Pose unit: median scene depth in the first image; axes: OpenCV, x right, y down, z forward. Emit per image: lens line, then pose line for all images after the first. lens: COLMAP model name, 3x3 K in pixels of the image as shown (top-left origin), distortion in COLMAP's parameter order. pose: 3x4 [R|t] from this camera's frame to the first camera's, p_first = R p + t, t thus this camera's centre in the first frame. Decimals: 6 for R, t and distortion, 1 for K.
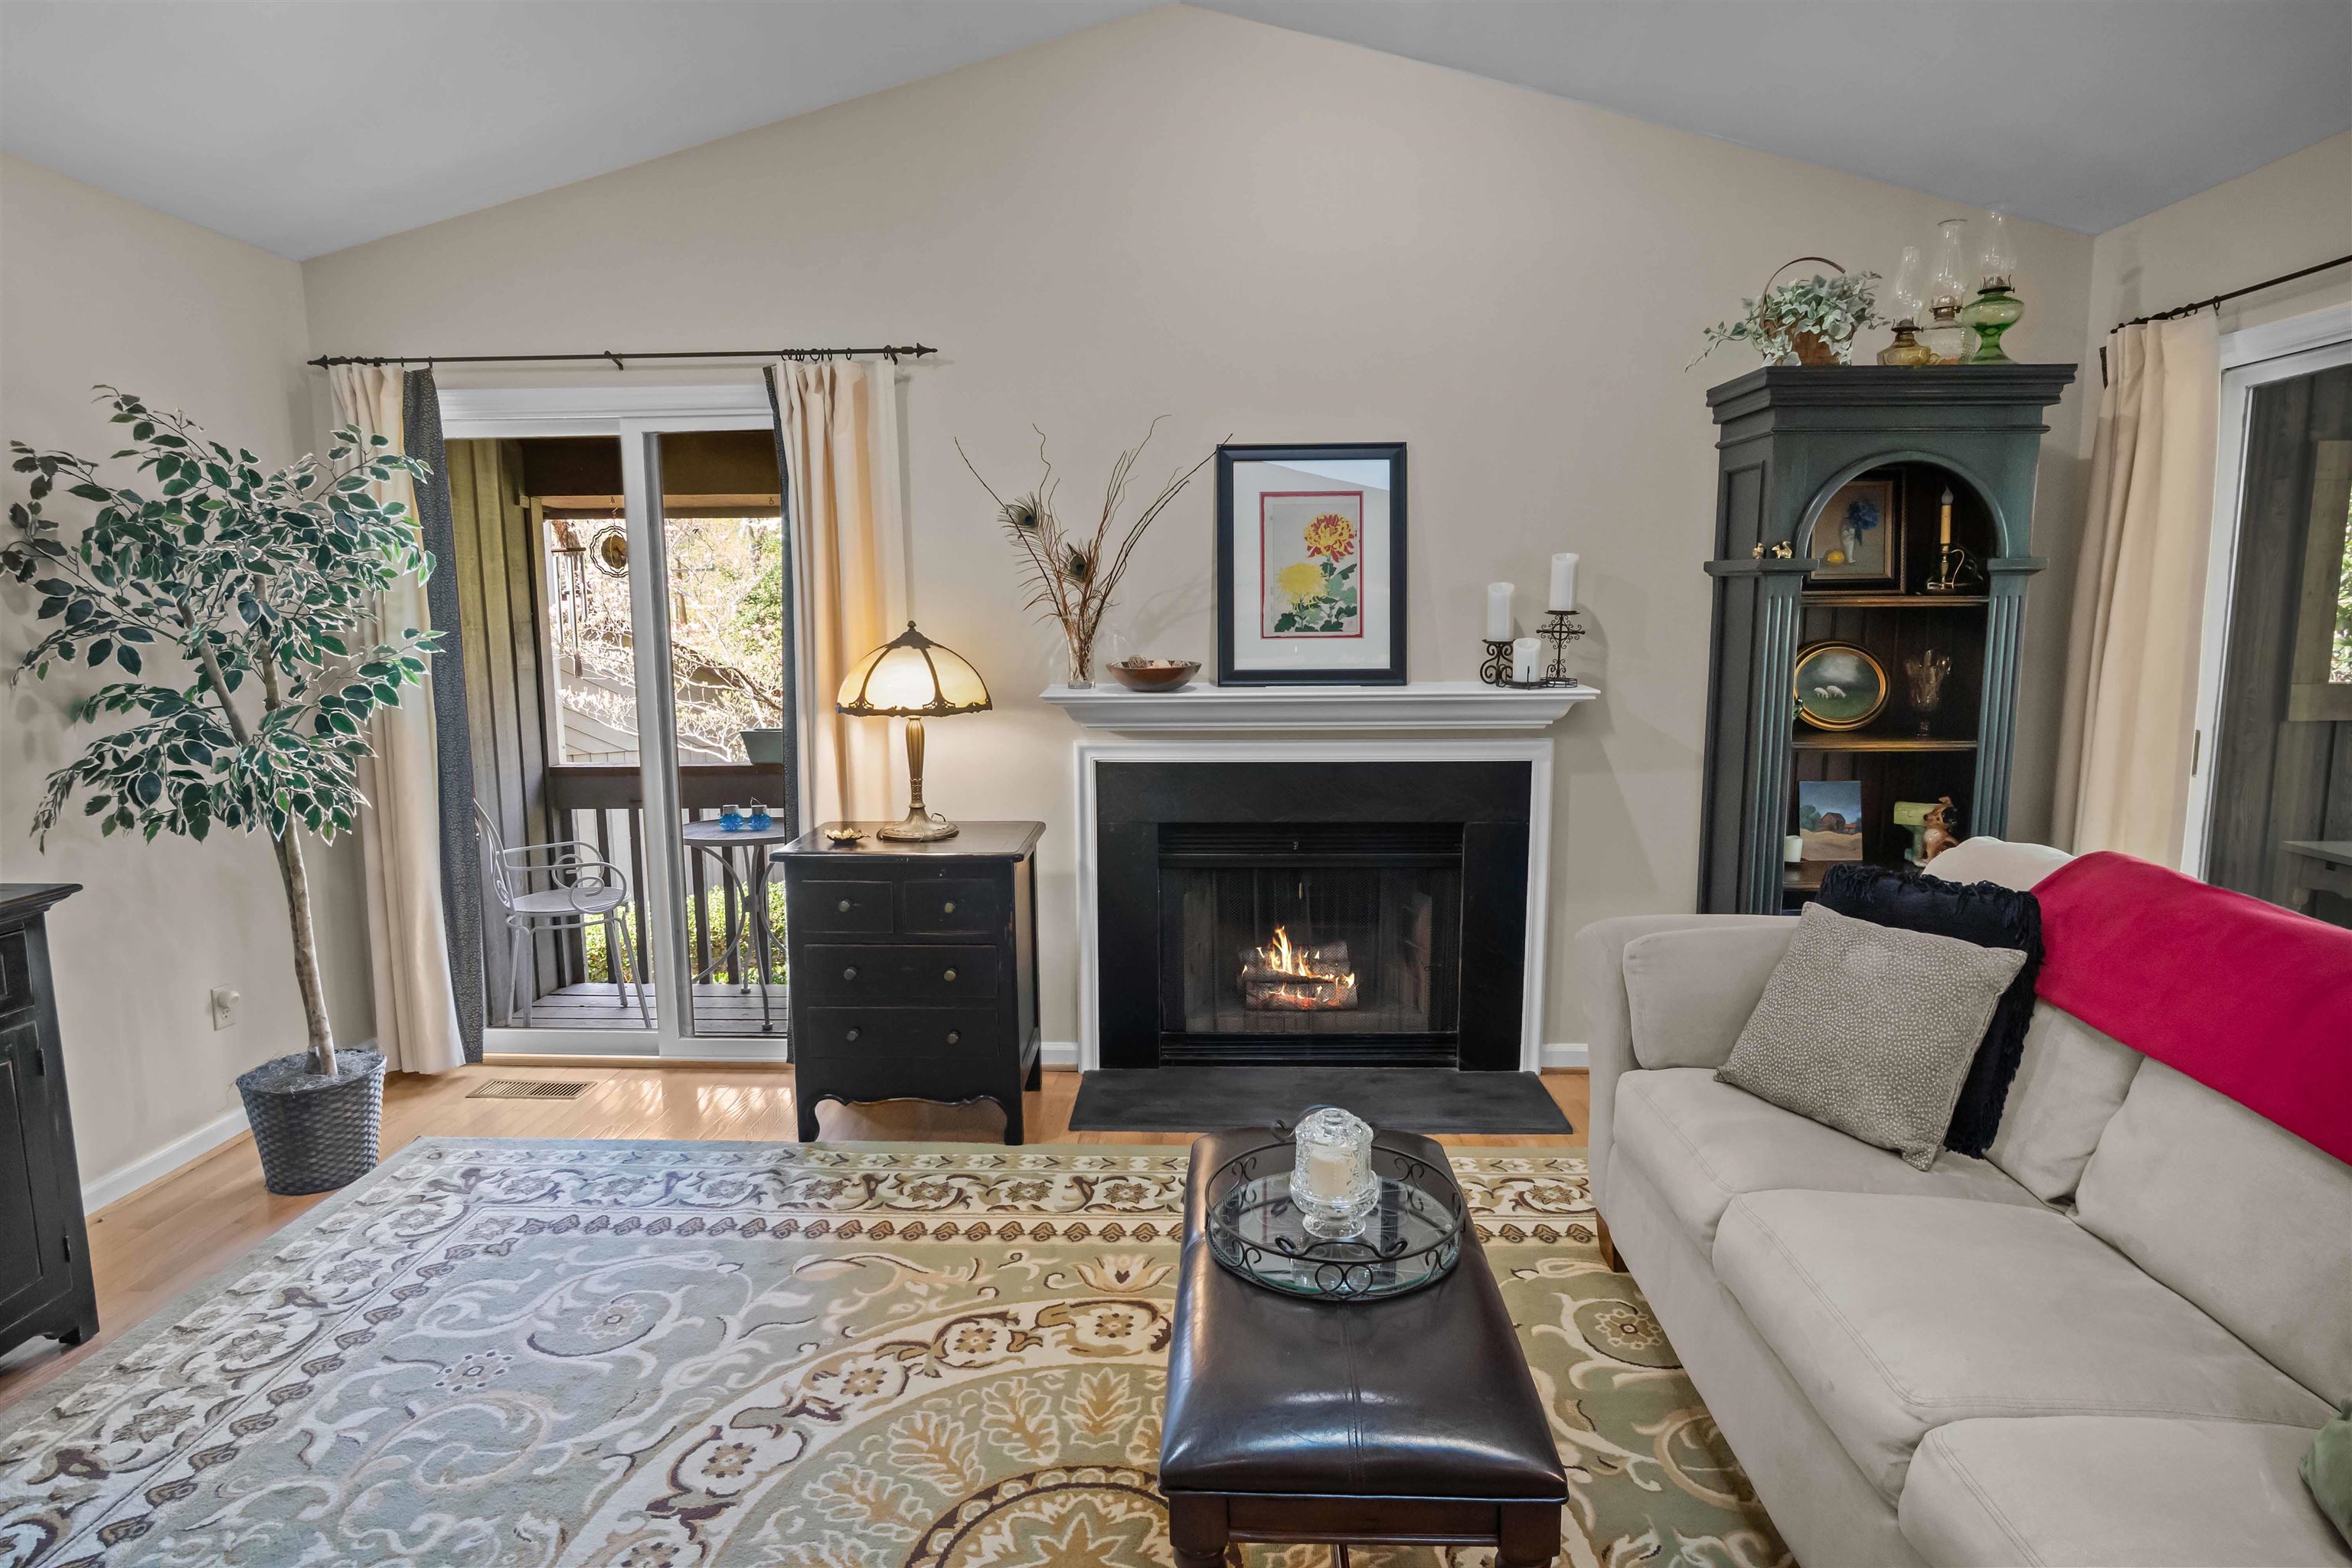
lens RADIAL K [[1261.6, 0, 1180.1], [0, 1261.6, 799.5], [0, 0, 1]] dist [-0.028586, 0.003656]
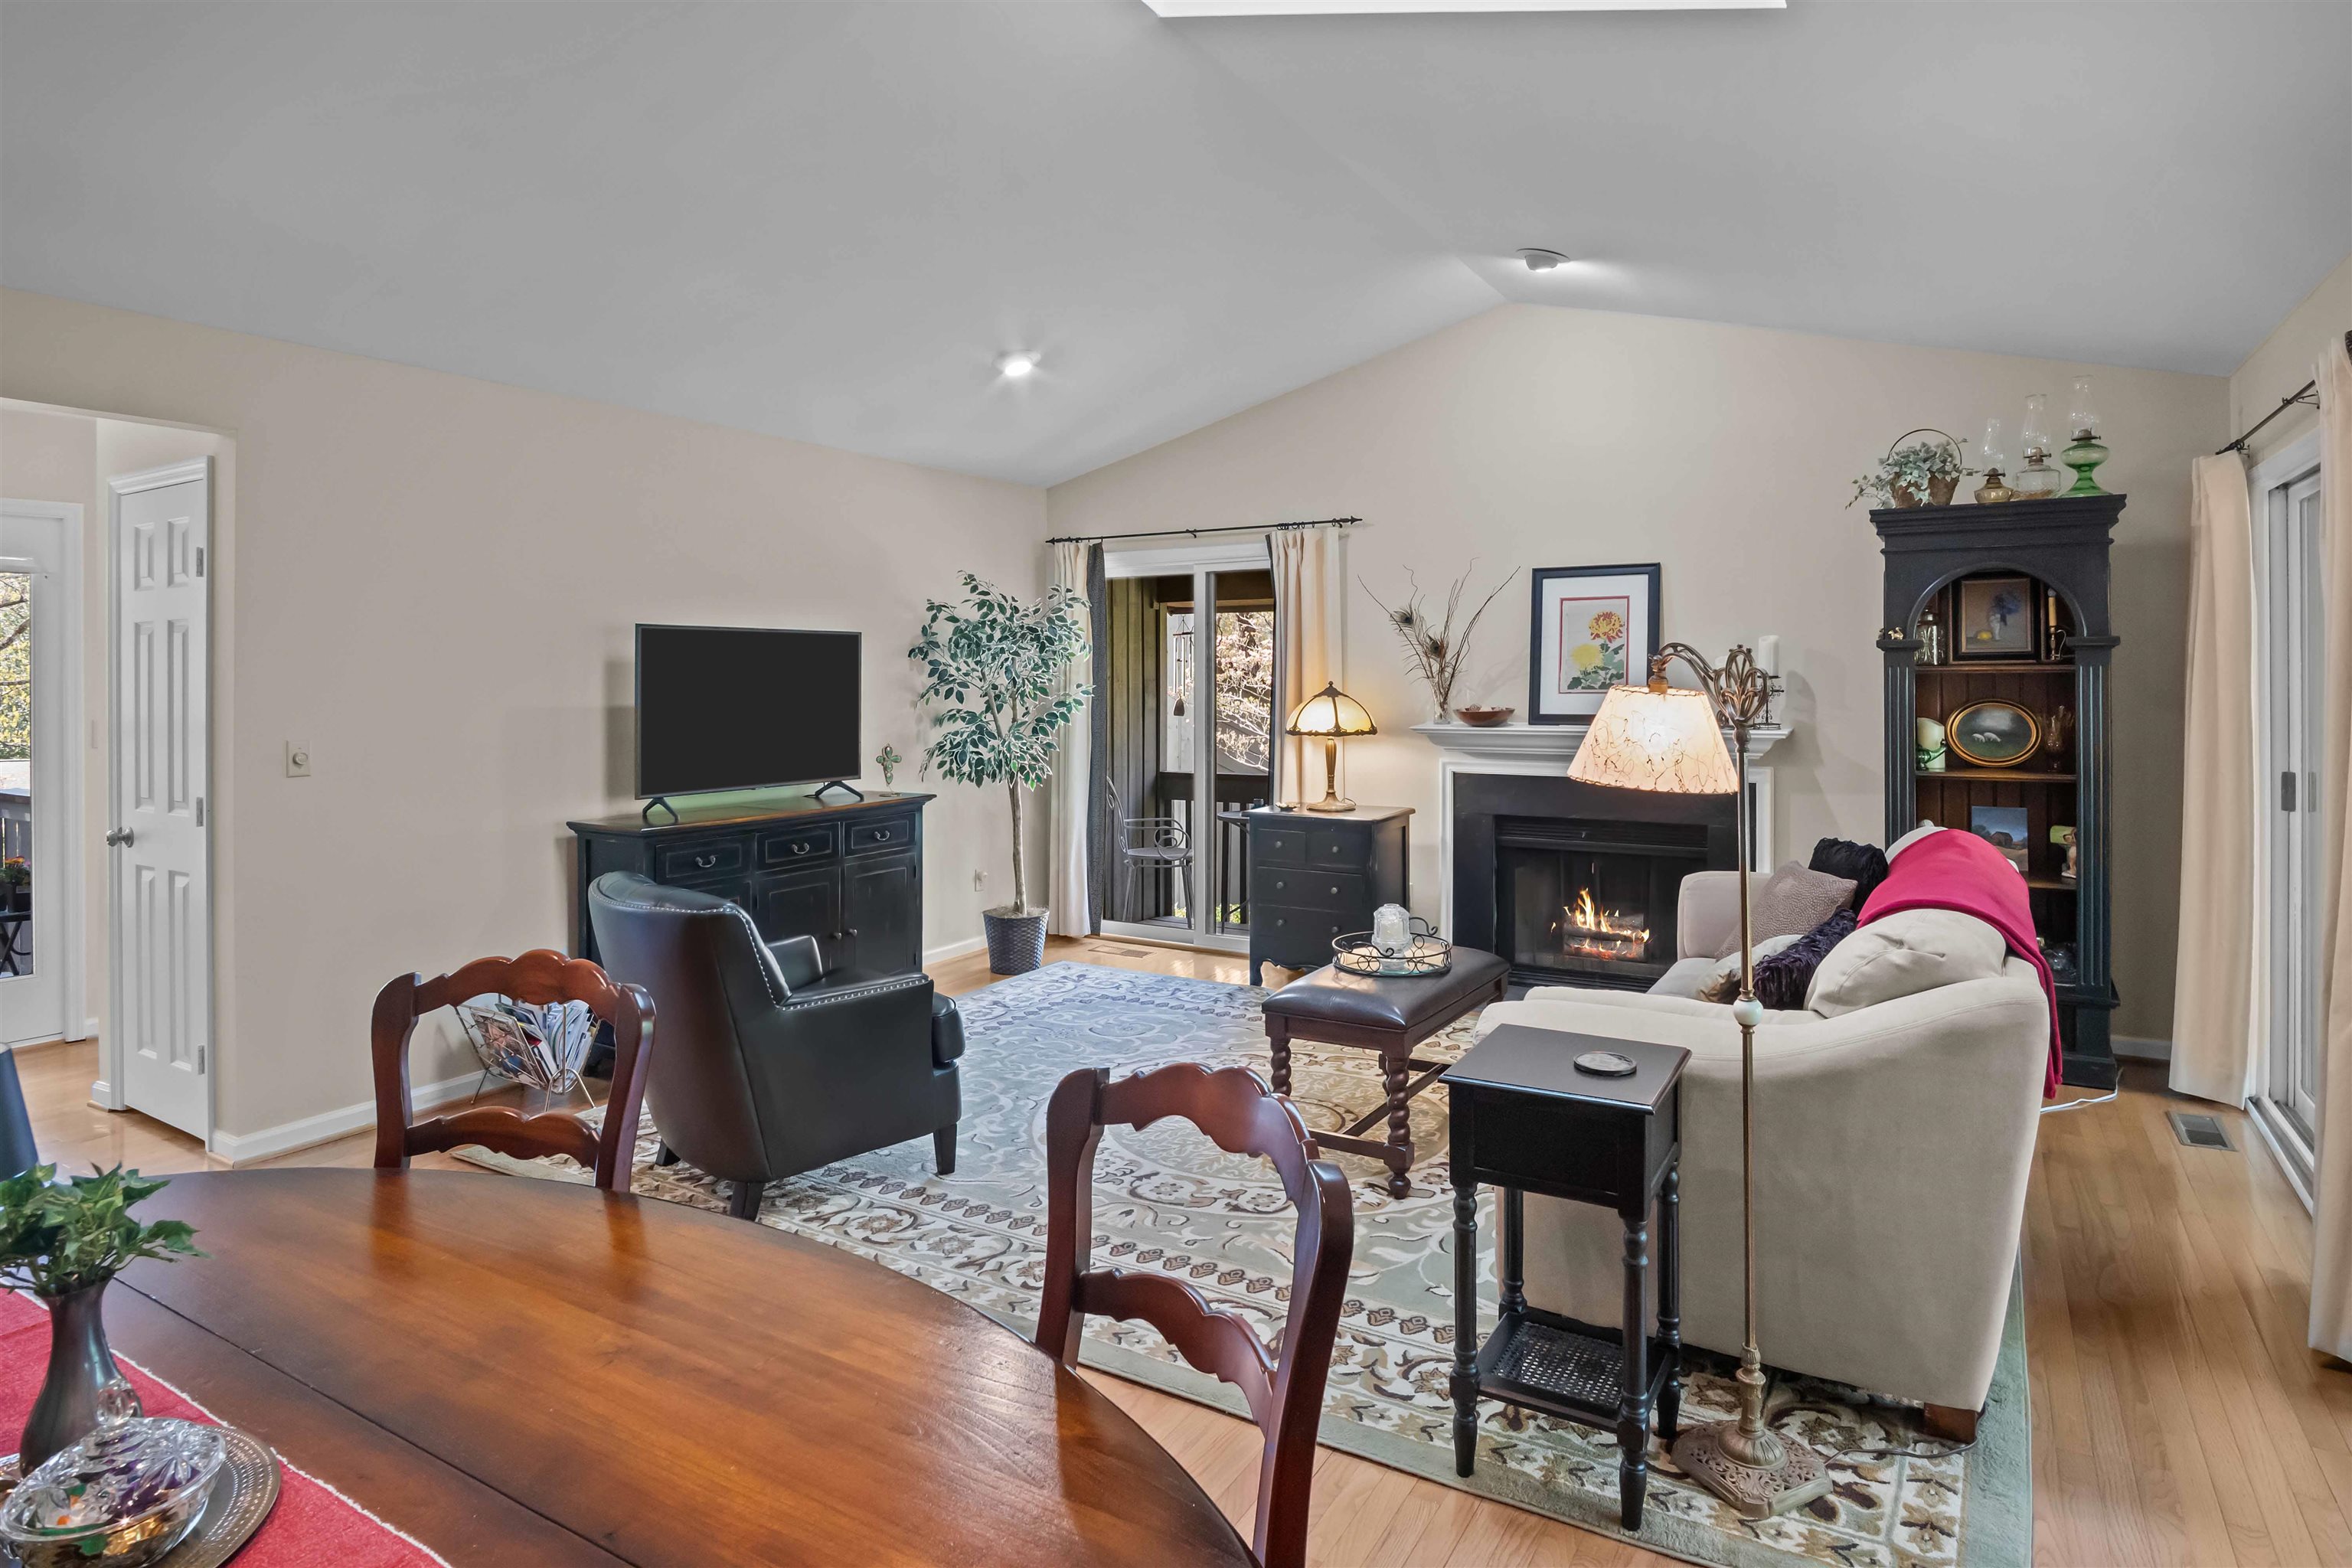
lens RADIAL K [[1315.3, 0, 1159.4], [0, 1315.3, 689.3], [0, 0, 1]] dist [-0.027751, 0.000862]
pose [[0.864870, 0.007201, -0.501943, 0.490316], [-0.072916, 0.991095, -0.111419, 0.085151], [0.496671, 0.132963, 0.857694, -0.649109]]
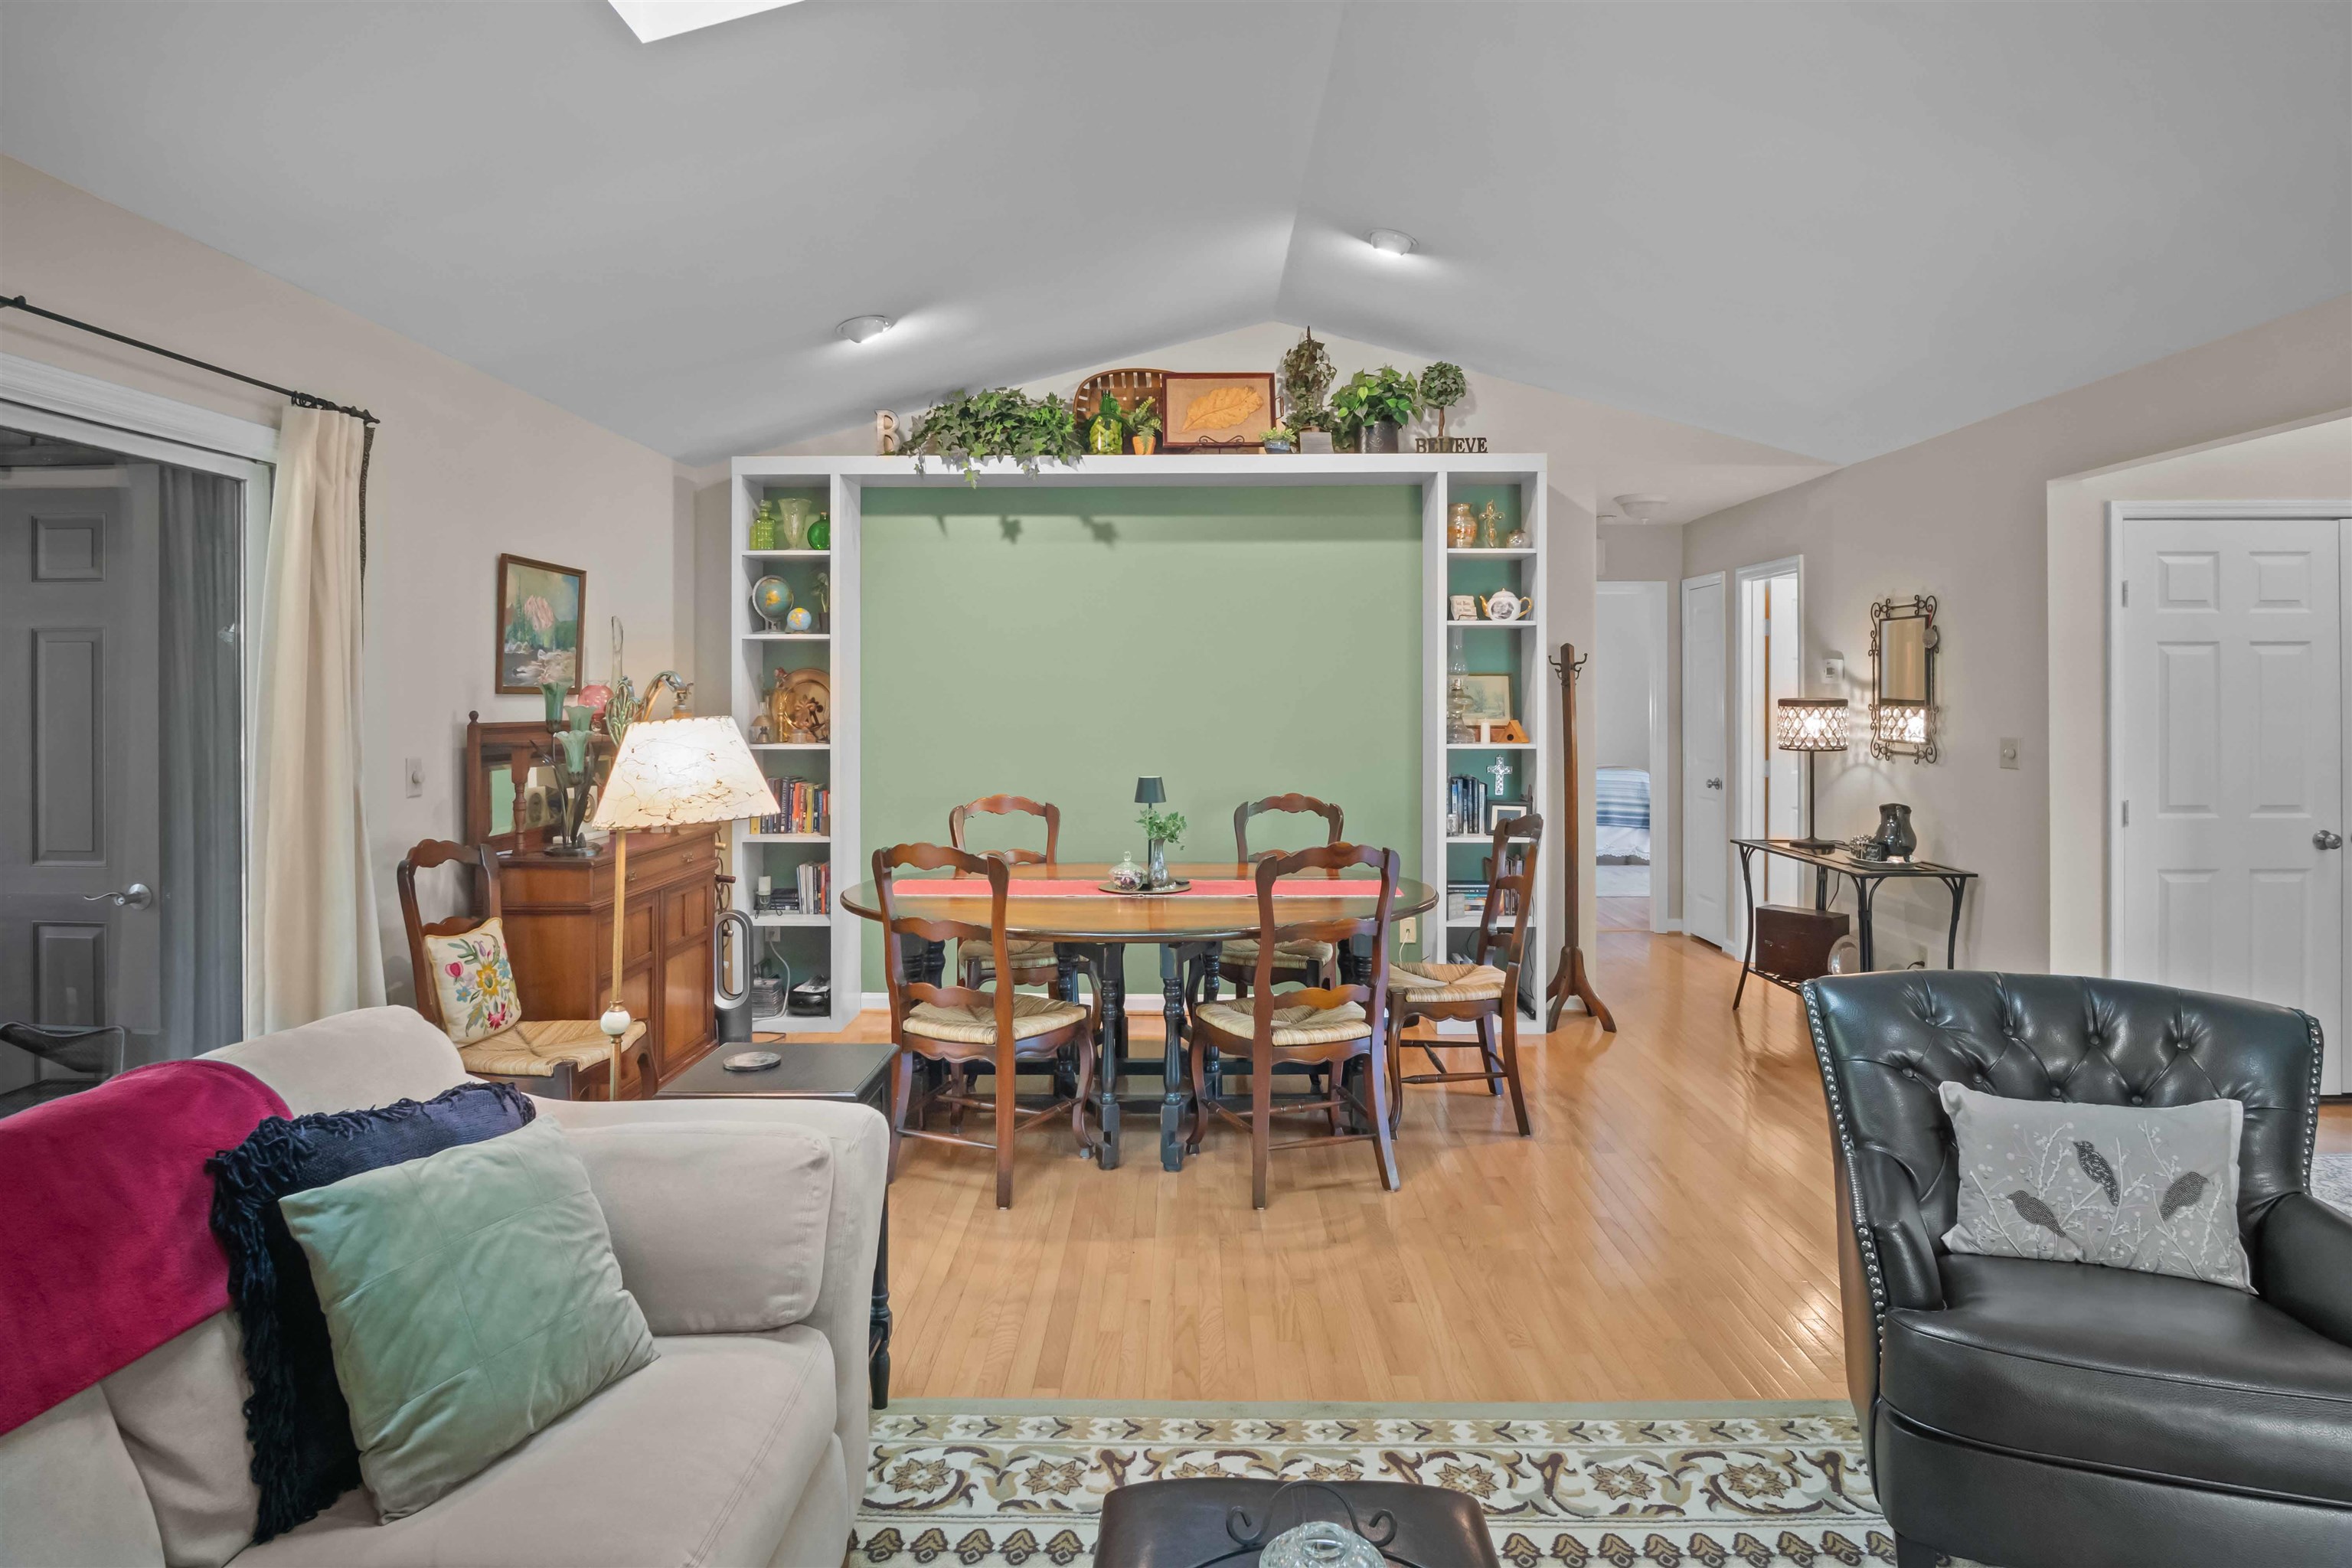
lens RADIAL K [[1287.9, 0, 1166.8], [0, 1287.9, 691.6], [0, 0, 1]] dist [-0.028972, 0.010718]
pose [[-0.999879, 0.008259, -0.013179, 0.108503], [0.006283, 0.989639, 0.143441, -0.130592], [0.014227, 0.143340, -0.989571, 0.826686]]
